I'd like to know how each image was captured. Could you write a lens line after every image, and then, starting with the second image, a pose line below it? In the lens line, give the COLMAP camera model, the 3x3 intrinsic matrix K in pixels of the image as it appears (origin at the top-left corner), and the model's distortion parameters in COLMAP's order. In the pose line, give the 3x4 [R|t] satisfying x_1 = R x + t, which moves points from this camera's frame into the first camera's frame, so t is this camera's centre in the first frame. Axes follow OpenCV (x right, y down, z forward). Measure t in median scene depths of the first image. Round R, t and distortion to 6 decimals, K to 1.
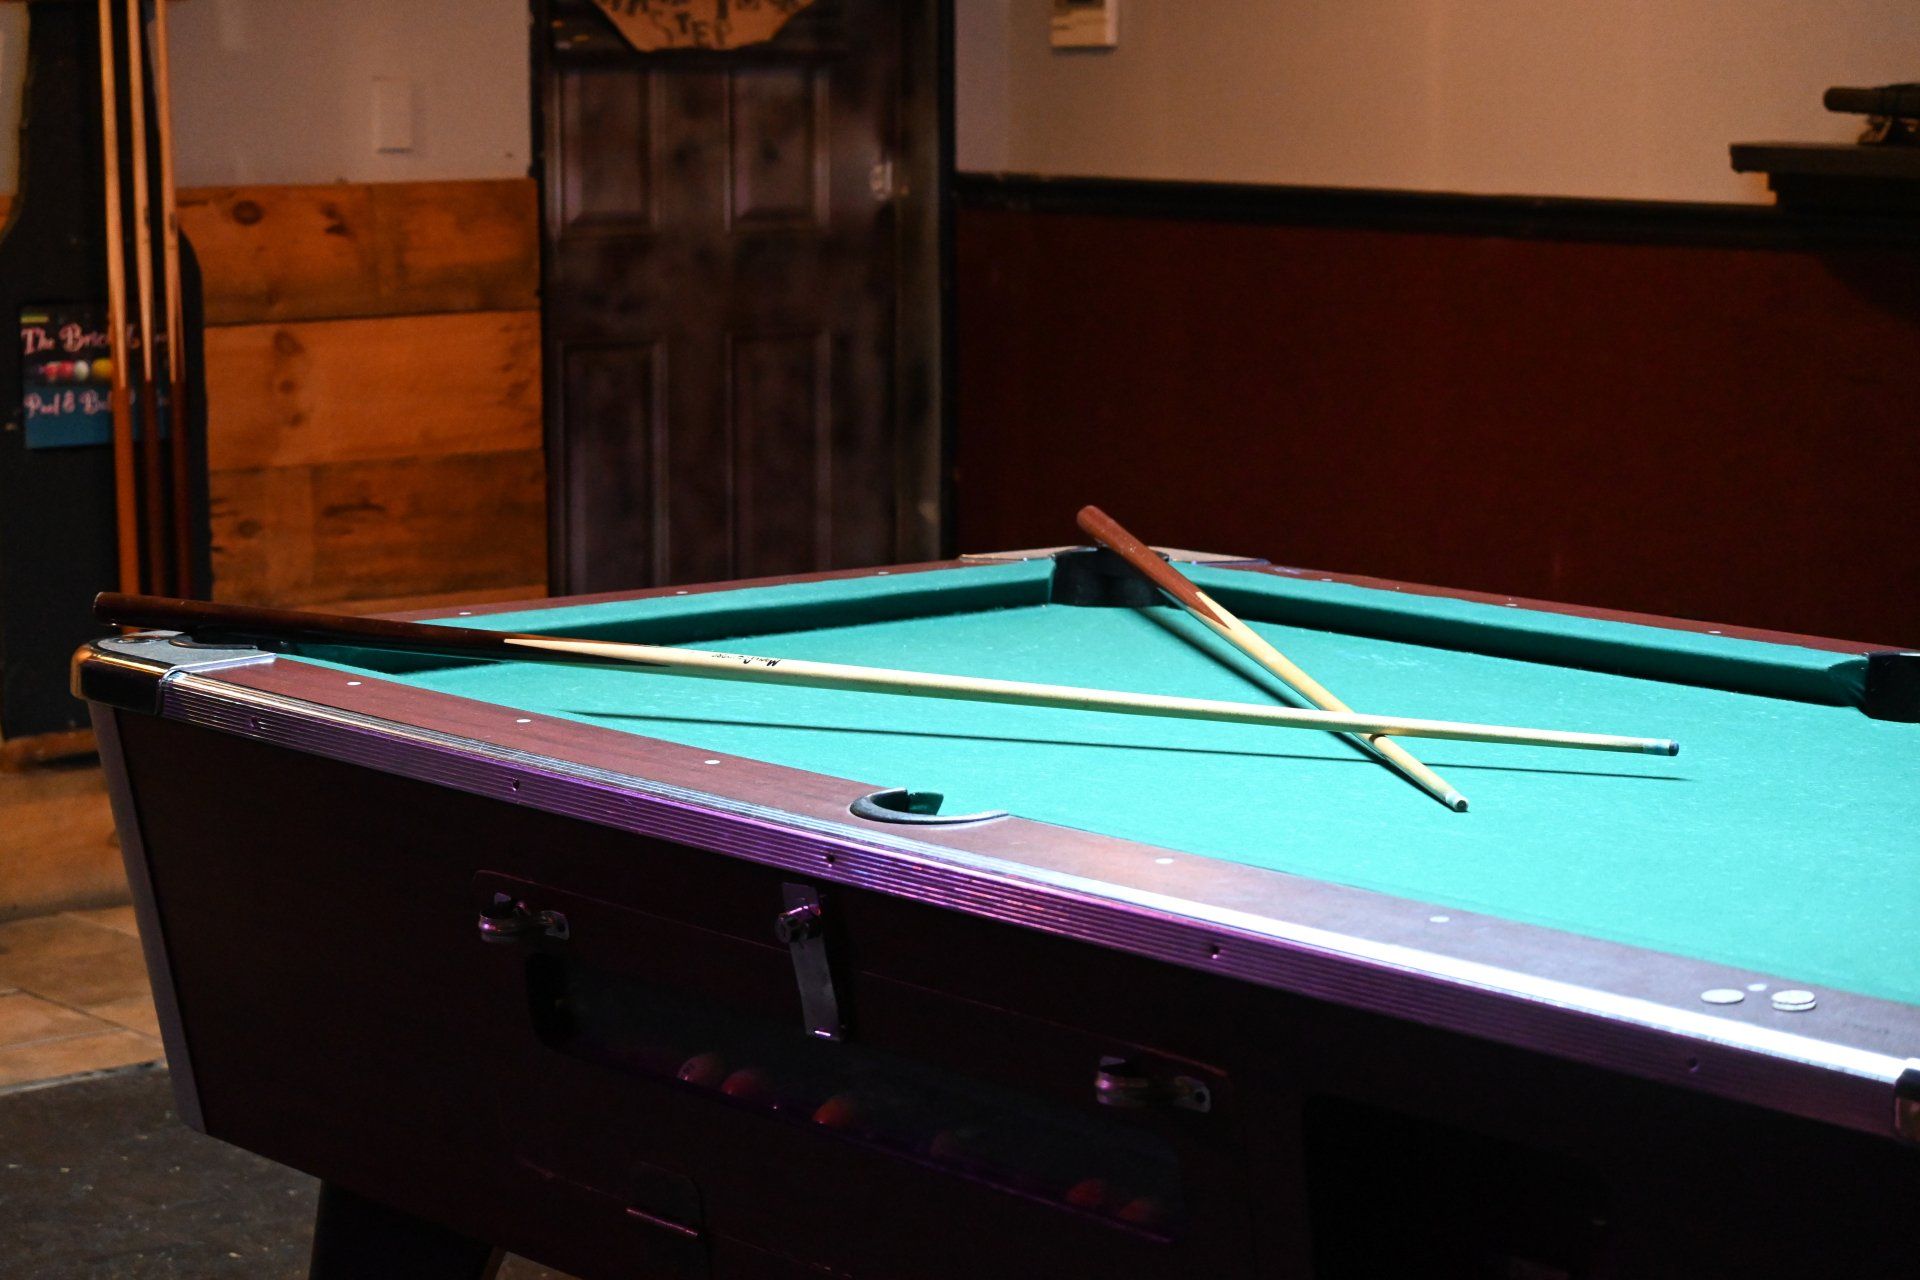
lens RADIAL K [[4435.6, 0, 963.7], [0, 4435.6, 635.5], [0, 0, 1]] dist [0.022337, 0.000000]
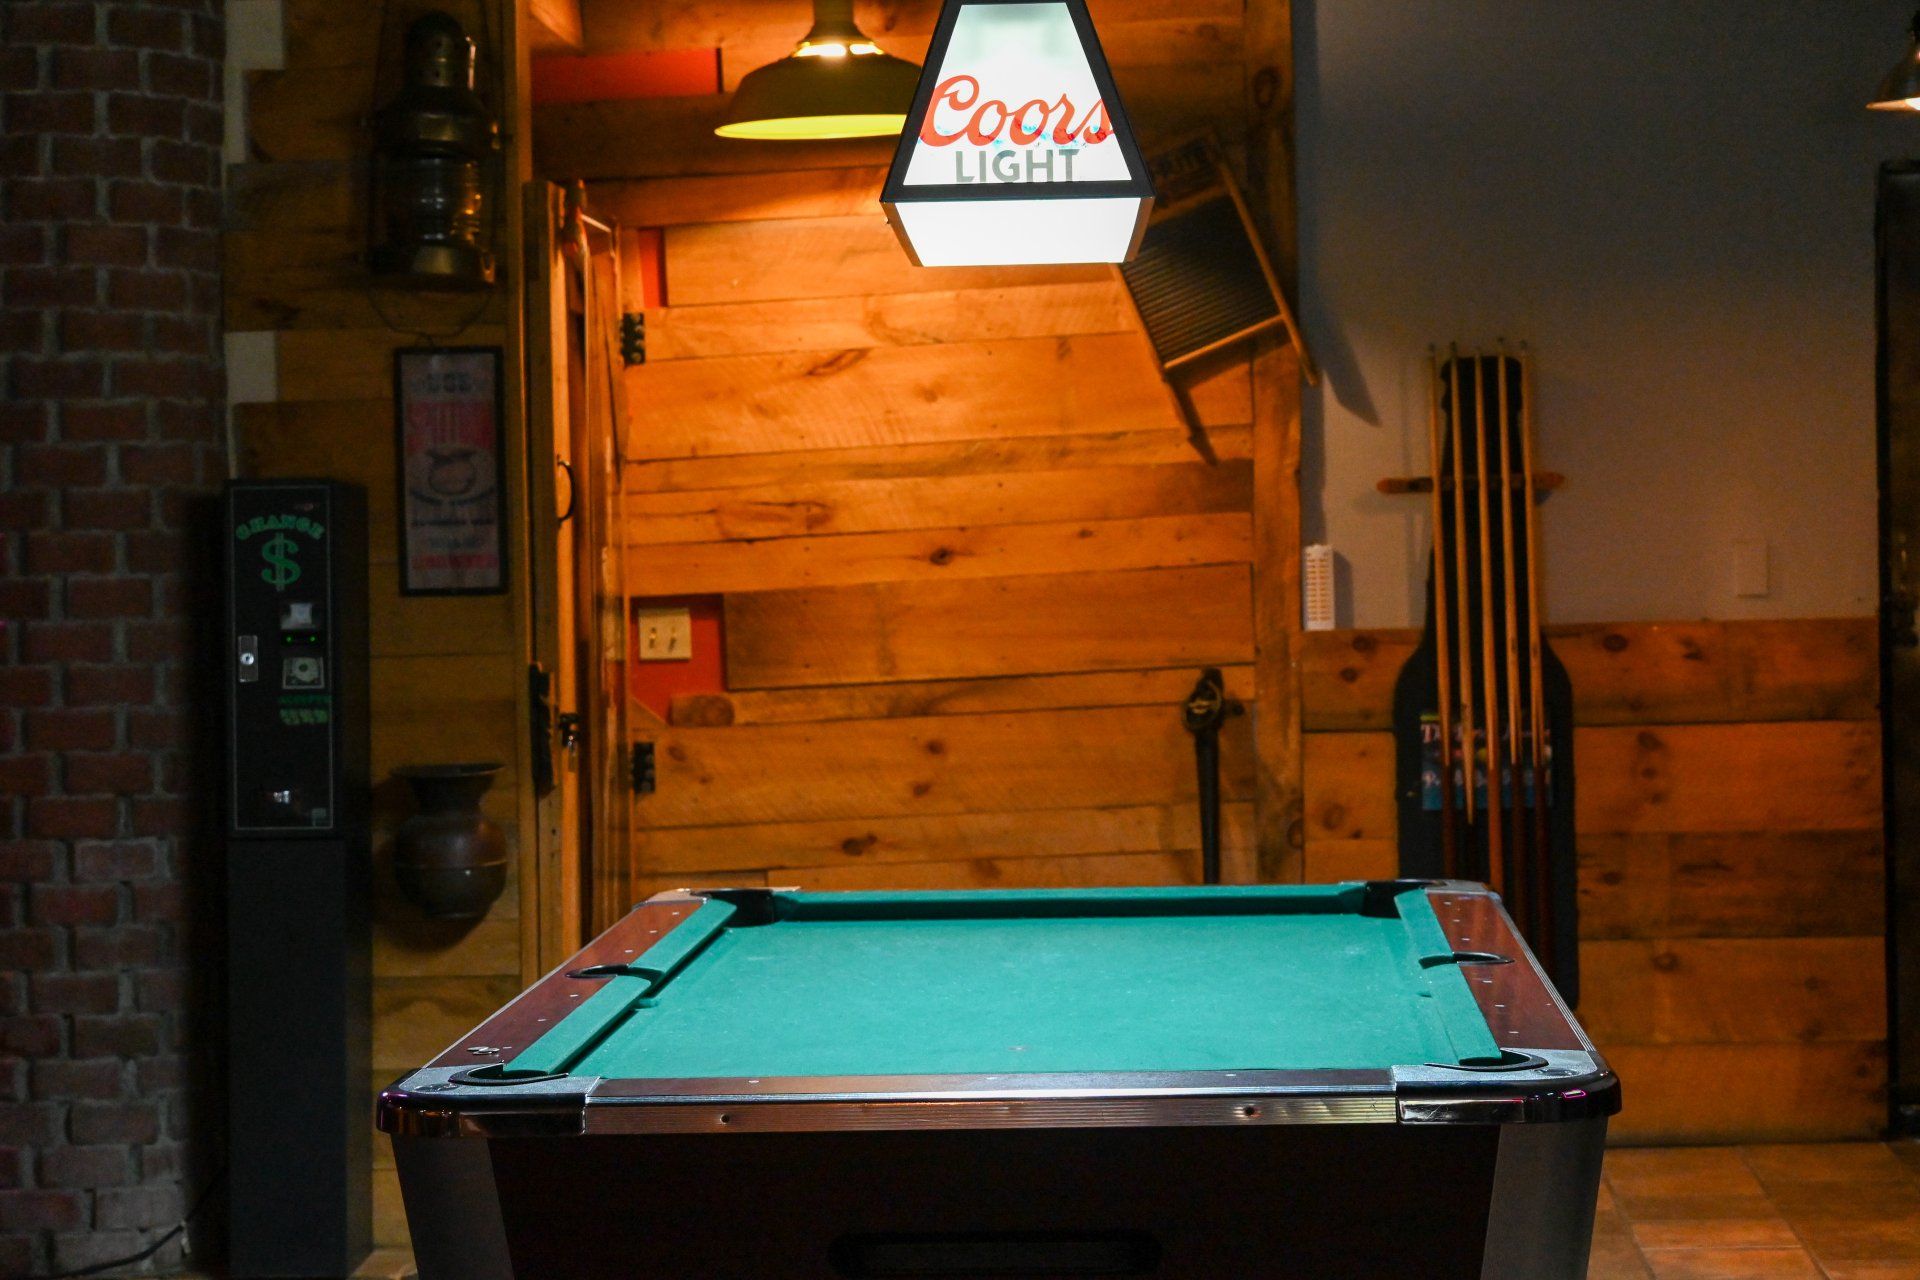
lens RADIAL K [[4435.6, 0, 950.3], [0, 4435.6, 646.9], [0, 0, 1]] dist [0.022337, 0.000000]
pose [[0.739275, 0.008502, -0.673350, 0.585916], [-0.069126, 0.995596, -0.063322, 0.005131], [0.669846, 0.093358, 0.736607, -0.124836]]
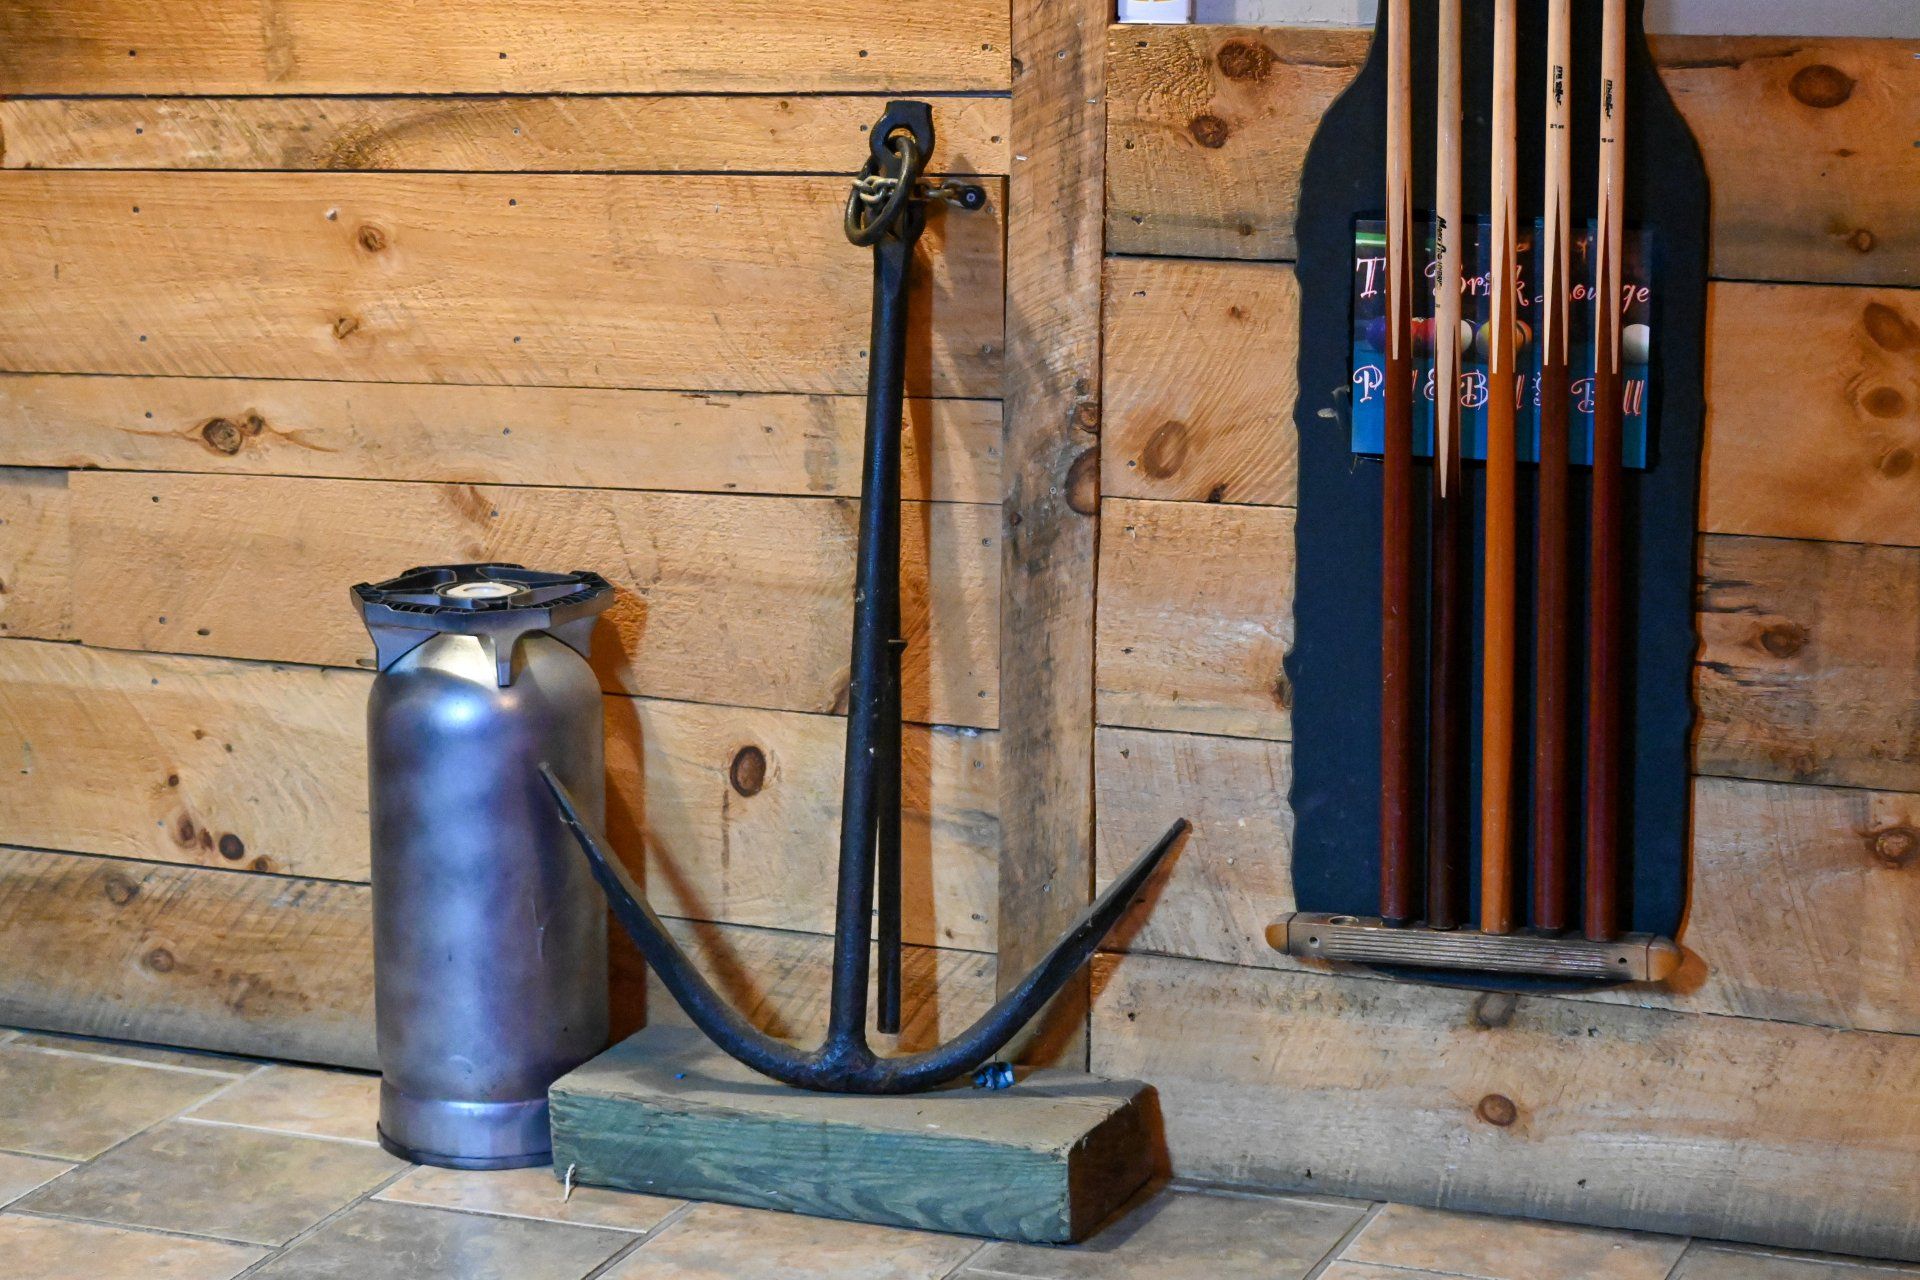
lens RADIAL K [[4435.6, 0, 969.8], [0, 4435.6, 652.6], [0, 0, 1]] dist [0.022337, 0.000000]
pose [[0.472862, 0.181008, -0.862344, 0.278844], [-0.117689, 0.982878, 0.141774, -0.090211], [0.873242, 0.034449, 0.486068, 0.625191]]
